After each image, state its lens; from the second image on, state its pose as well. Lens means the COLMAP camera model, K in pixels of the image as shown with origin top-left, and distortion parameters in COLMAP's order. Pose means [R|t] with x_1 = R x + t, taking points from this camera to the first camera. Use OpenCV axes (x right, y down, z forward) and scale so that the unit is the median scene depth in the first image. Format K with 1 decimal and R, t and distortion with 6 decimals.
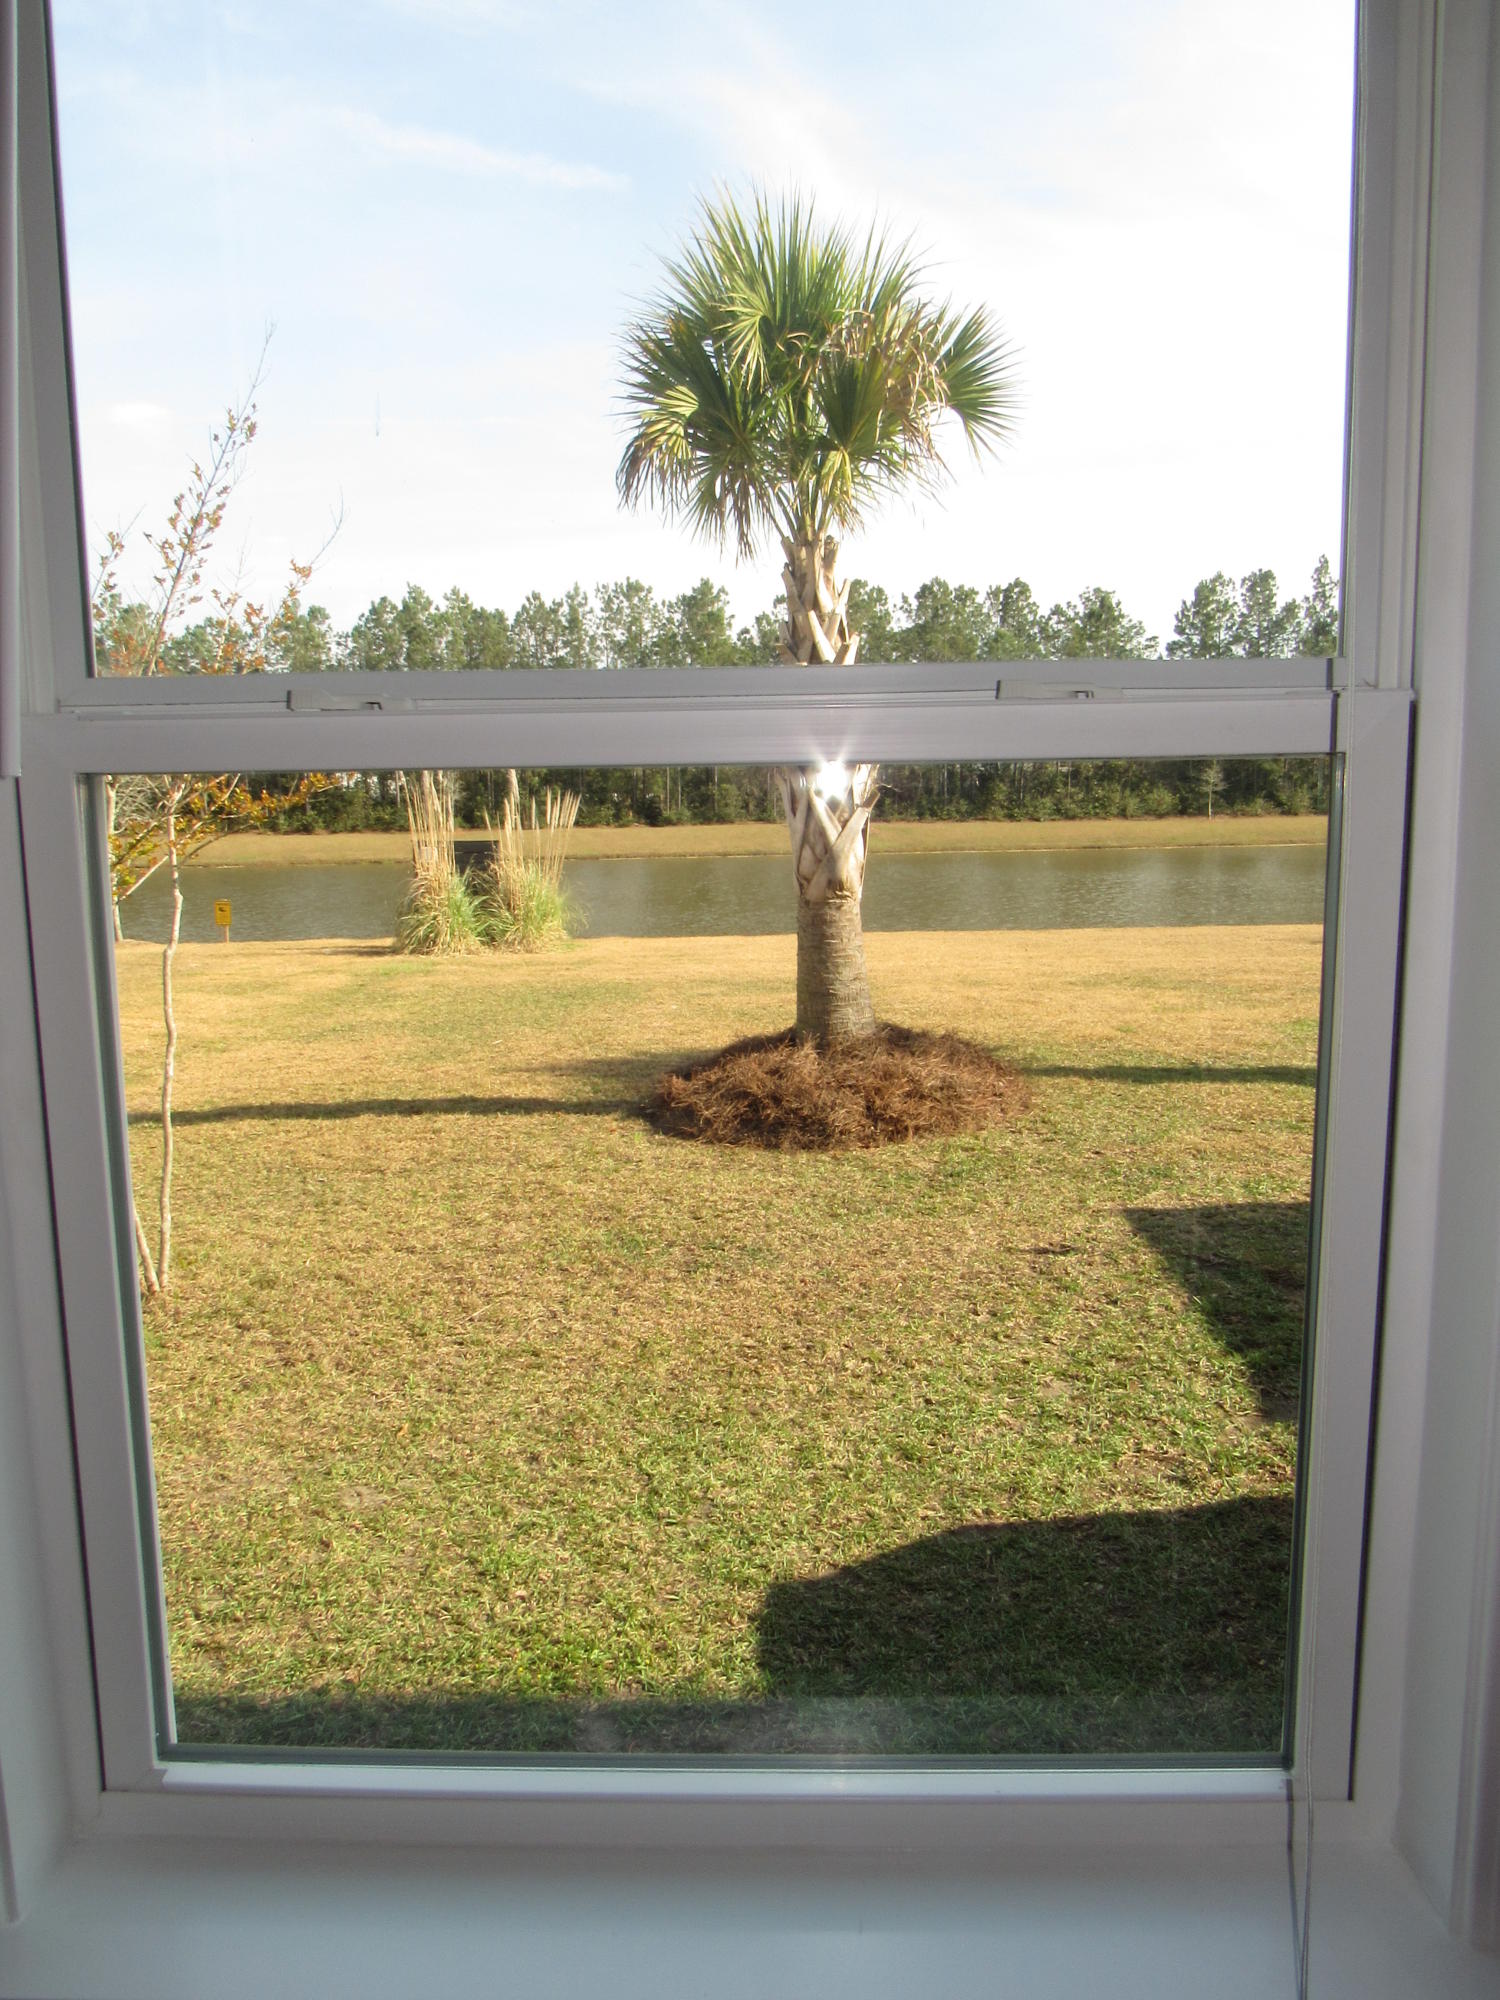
lens RADIAL K [[1434.8, 0, 763.8], [0, 1434.8, 1008.5], [0, 0, 1]] dist [-0.019138, -0.005994]
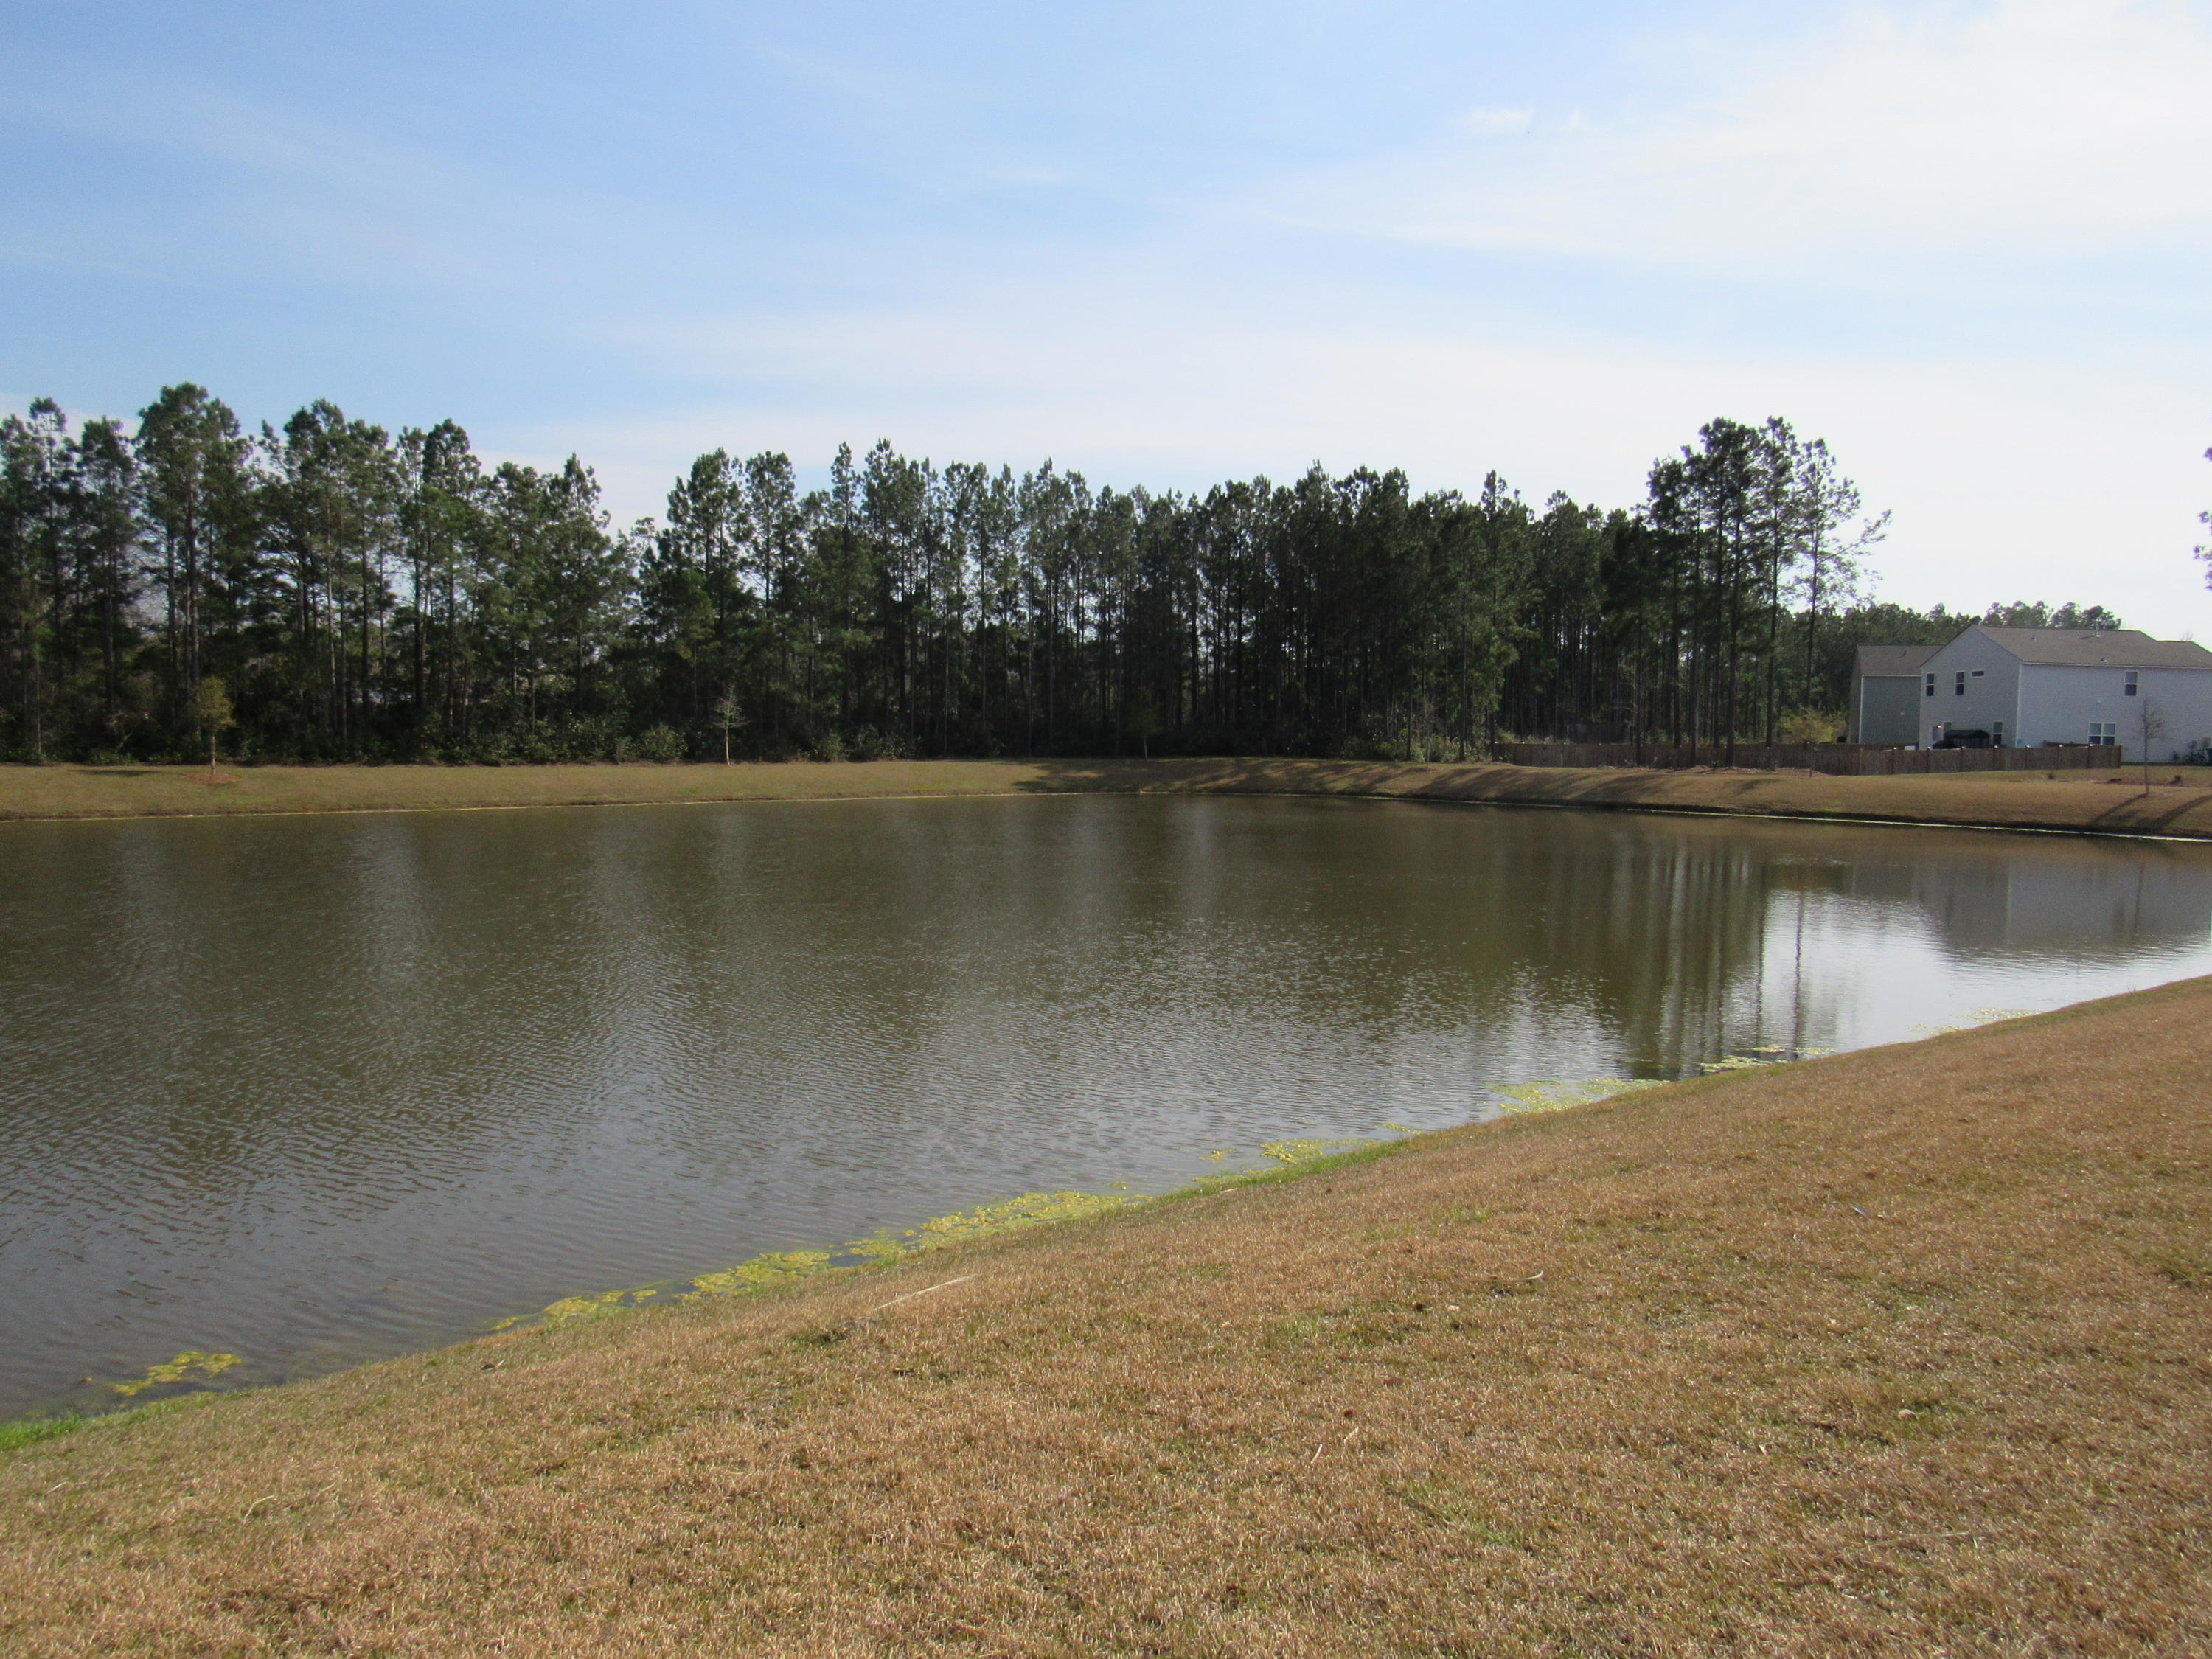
lens RADIAL K [[1586.9, 0, 1114.7], [0, 1586.9, 834.9], [0, 0, 1]] dist [-0.019138, -0.005994]
pose [[0.821187, -0.015075, 0.570459, 0.002442], [0.065342, 0.995560, -0.067752, -0.028152], [-0.566905, 0.092912, 0.818527, 0.222783]]
